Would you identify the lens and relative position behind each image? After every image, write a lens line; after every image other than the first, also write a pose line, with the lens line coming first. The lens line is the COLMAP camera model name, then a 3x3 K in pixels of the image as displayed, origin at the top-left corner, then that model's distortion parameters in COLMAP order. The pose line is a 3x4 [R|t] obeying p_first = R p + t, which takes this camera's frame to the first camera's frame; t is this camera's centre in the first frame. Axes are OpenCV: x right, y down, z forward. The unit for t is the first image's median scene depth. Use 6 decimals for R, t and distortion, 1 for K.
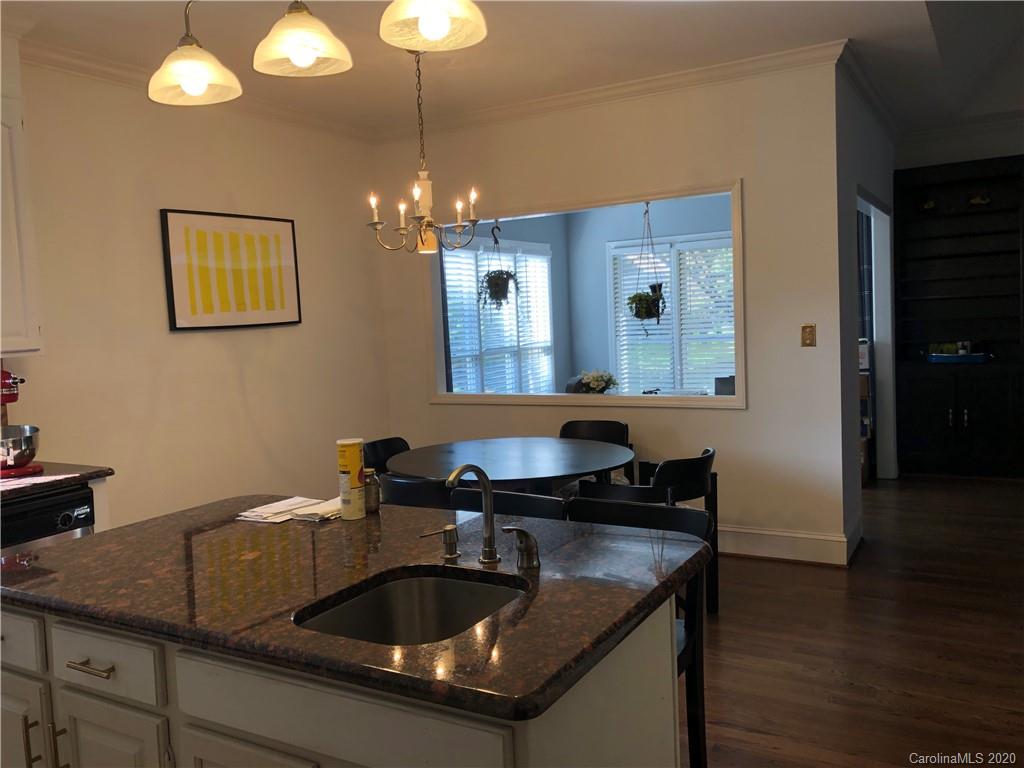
lens RADIAL K [[844.4, 0, 517.5], [0, 844.4, 383.6], [0, 0, 1]] dist [0.047934, -0.060636]
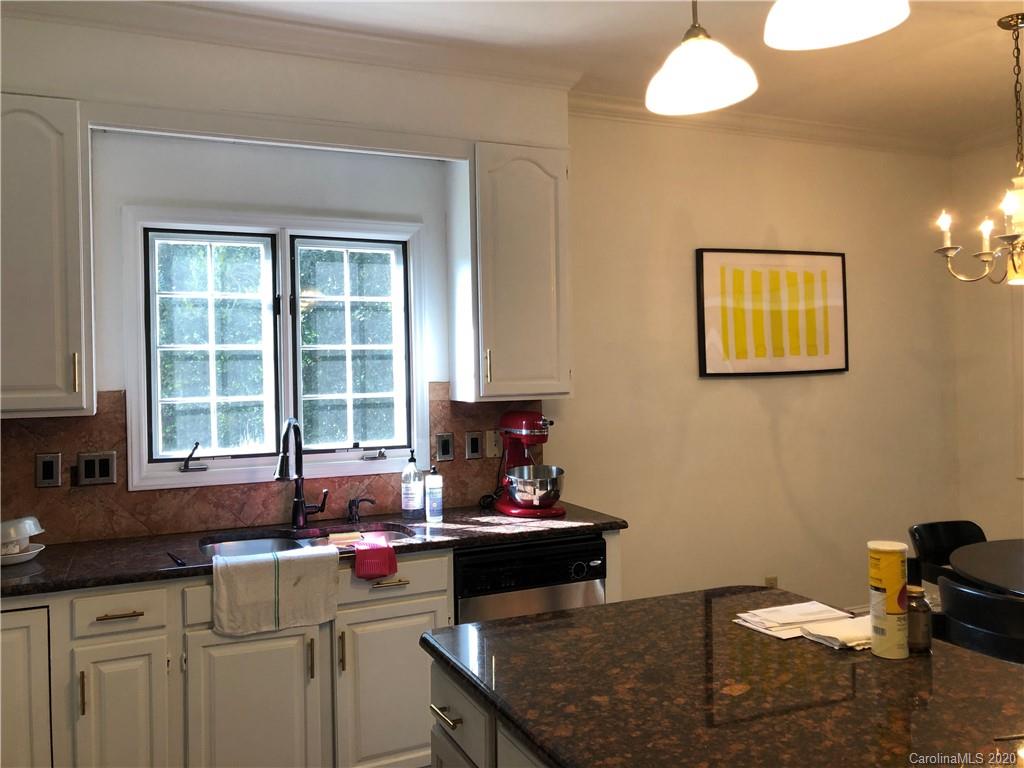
lens RADIAL K [[844.4, 0, 511.4], [0, 844.4, 363.0], [0, 0, 1]] dist [0.047934, -0.060636]
pose [[0.801483, 0.024009, -0.597535, -0.019267], [-0.067468, 0.996445, -0.050458, -0.020217], [0.594199, 0.080756, 0.800254, 0.158439]]
